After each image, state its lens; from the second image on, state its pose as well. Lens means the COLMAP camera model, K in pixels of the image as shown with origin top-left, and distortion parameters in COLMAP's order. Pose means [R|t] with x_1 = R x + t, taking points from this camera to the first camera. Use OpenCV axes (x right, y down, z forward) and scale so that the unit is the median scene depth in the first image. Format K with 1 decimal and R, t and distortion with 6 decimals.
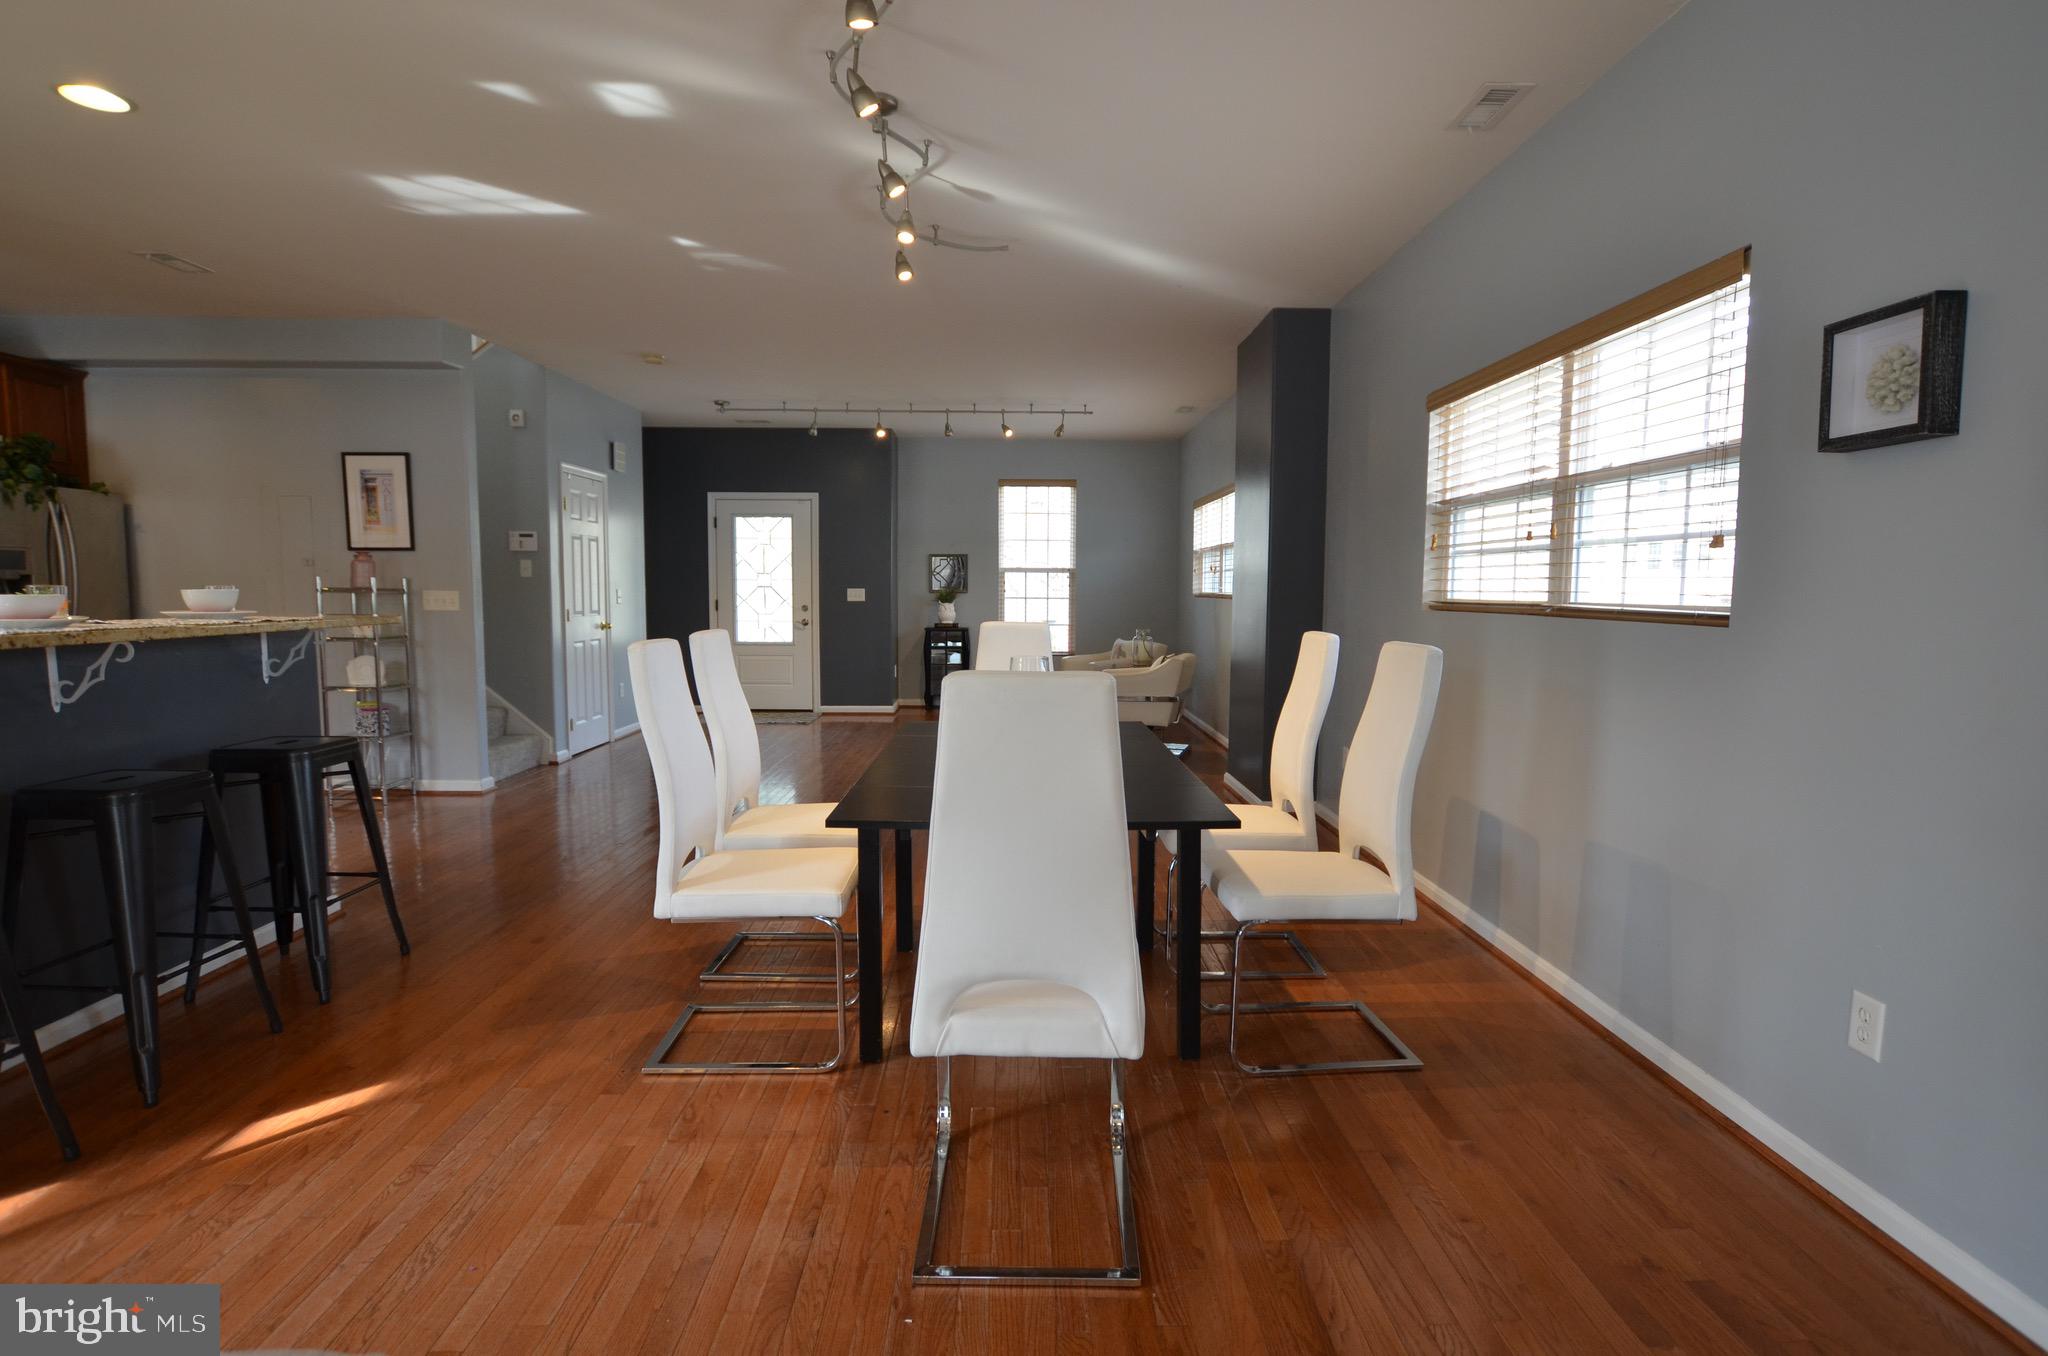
lens RADIAL K [[1017.2, 0, 1034.7], [0, 1017.2, 679.2], [0, 0, 1]] dist [-0.026155, 0.004170]
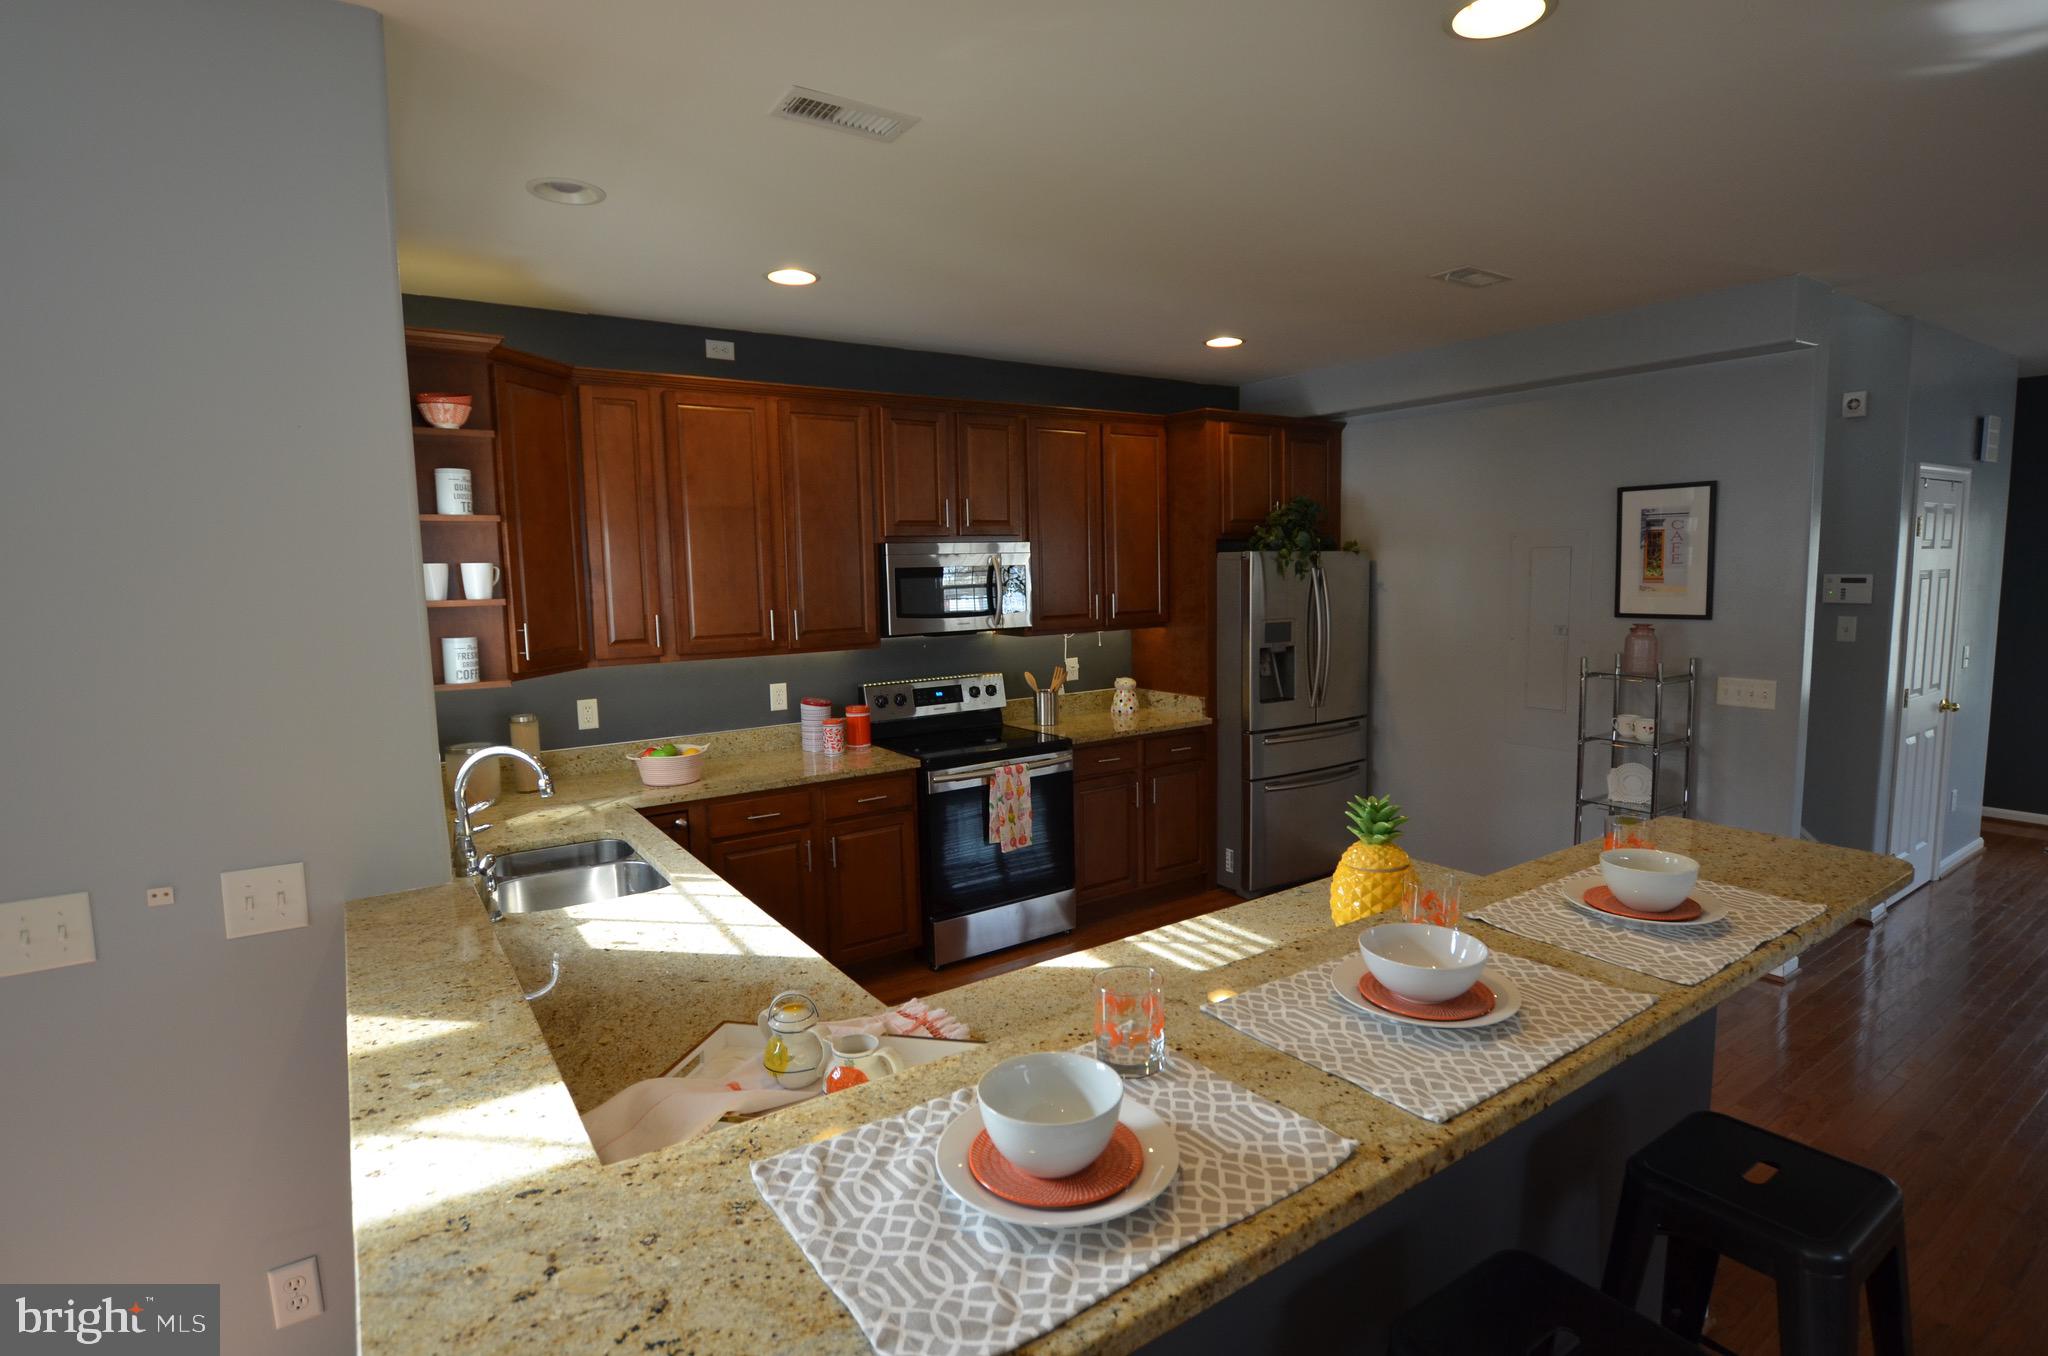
lens RADIAL K [[1017.2, 0, 1032.9], [0, 1017.2, 678.1], [0, 0, 1]] dist [-0.026155, 0.004170]
pose [[0.547845, 0.074274, -0.833276, -0.248942], [-0.051241, 0.997160, 0.055193, -0.088155], [0.835009, 0.012460, 0.550095, 0.189348]]
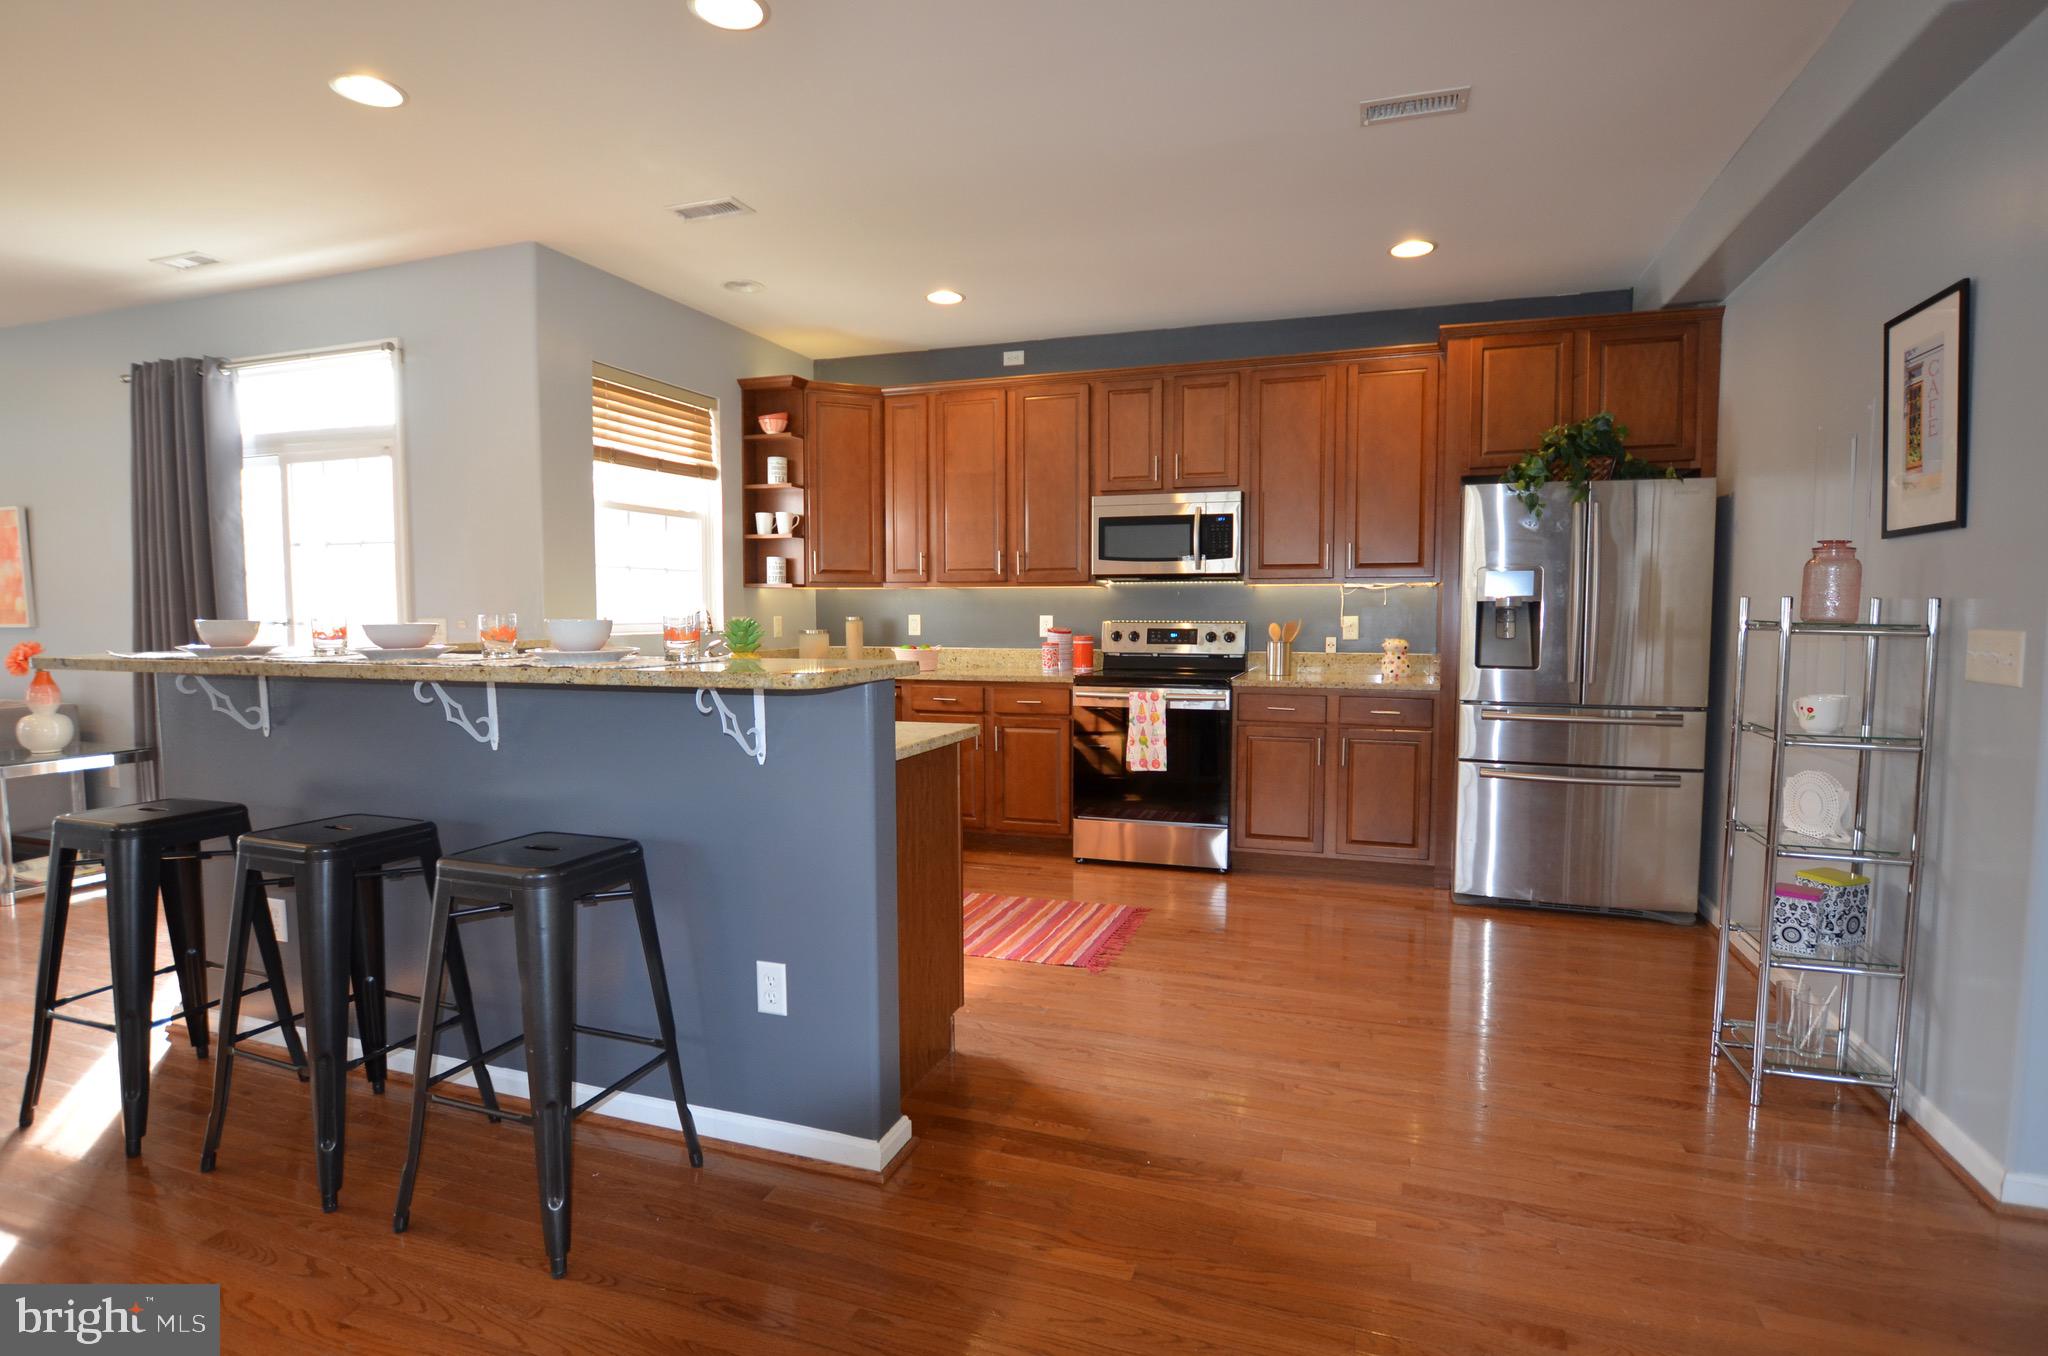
lens RADIAL K [[1017.2, 0, 1036.6], [0, 1017.2, 677.2], [0, 0, 1]] dist [-0.026155, 0.004170]
pose [[-0.347466, 0.053966, -0.936138, -0.107157], [-0.087494, 0.992121, 0.089668, -0.063483], [0.933602, 0.113063, -0.340007, 0.695702]]
